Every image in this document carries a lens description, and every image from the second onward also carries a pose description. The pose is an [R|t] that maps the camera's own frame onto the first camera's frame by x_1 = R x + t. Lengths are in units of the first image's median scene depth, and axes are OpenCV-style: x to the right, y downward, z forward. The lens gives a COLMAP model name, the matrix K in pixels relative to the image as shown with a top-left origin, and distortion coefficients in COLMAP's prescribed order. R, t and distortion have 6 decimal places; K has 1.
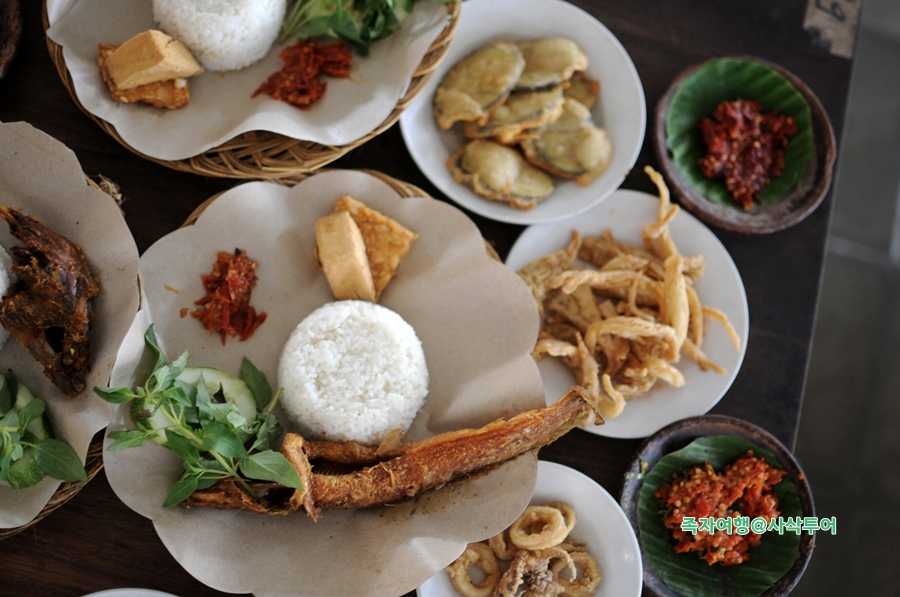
lens RADIAL K [[1402.3, 0, 448.2], [0, 1402.3, 301.4], [0, 0, 1]] dist [-0.167877, 0.000000]
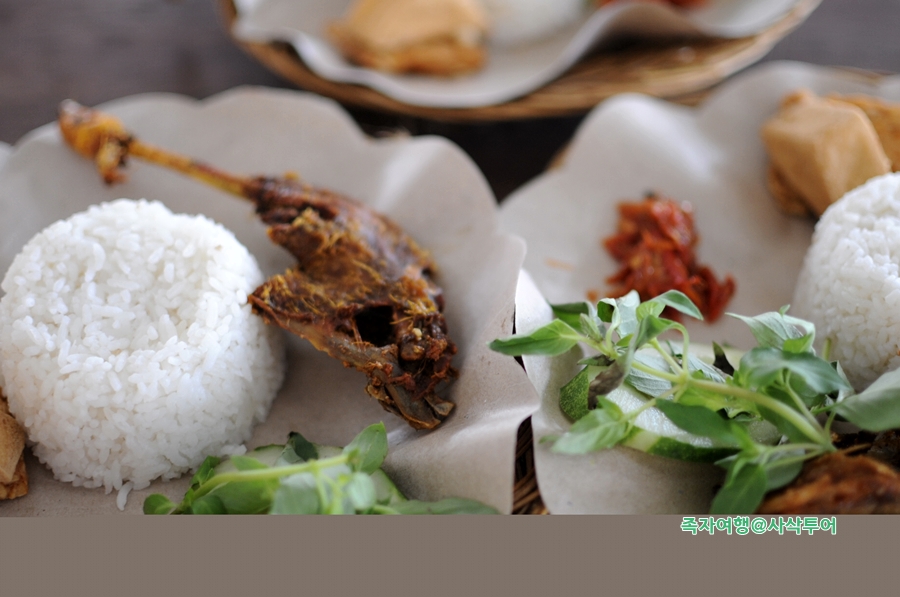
lens RADIAL K [[1402.3, 0, 450.4], [0, 1402.3, 298.7], [0, 0, 1]] dist [-0.167877, 0.000000]
pose [[0.969435, -0.240445, 0.048799, -0.266770], [0.230367, 0.823622, -0.518245, 0.272388], [0.084418, 0.513647, 0.853839, 0.536899]]
